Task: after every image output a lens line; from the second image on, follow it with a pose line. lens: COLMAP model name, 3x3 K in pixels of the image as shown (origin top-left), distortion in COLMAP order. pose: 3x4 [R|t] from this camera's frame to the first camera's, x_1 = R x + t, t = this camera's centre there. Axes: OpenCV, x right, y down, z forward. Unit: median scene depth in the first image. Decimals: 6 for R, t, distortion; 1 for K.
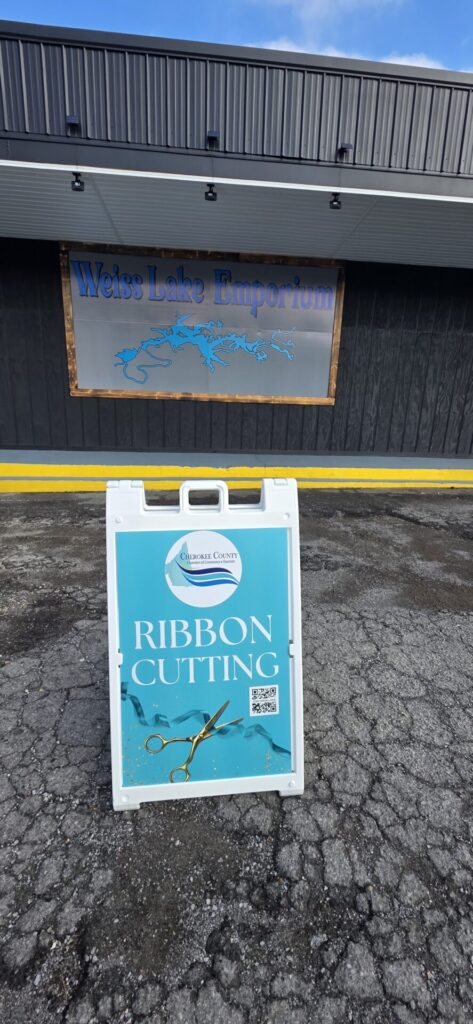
lens RADIAL K [[417.3, 0, 238.7], [0, 417.3, 509.0], [0, 0, 1]] dist [0.001966, 0.000011]
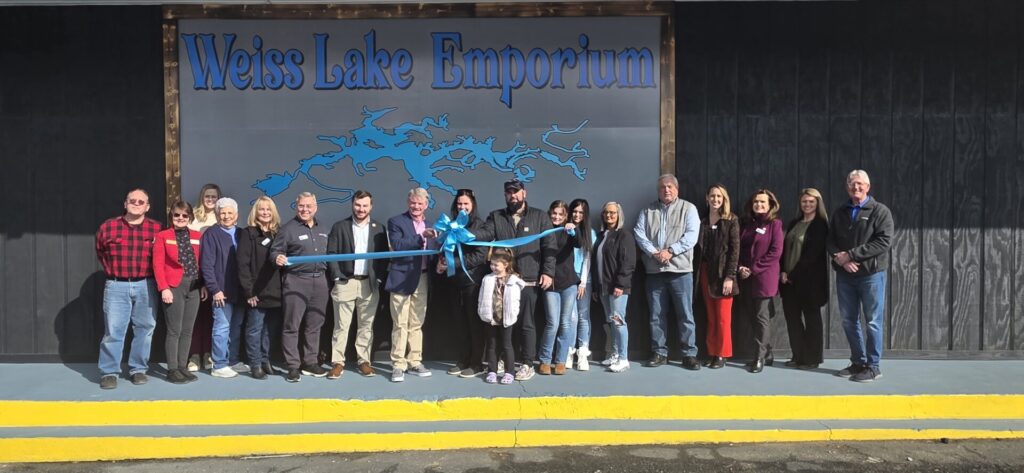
lens RADIAL K [[702.8, 0, 510.6], [0, 702.8, 235.7], [0, 0, 1]] dist [0.006334, -0.000800]
pose [[0.993472, -0.032882, -0.109230, 0.136899], [0.005538, 0.970329, -0.241727, -0.079669], [0.113938, 0.239544, 0.964177, 0.165880]]
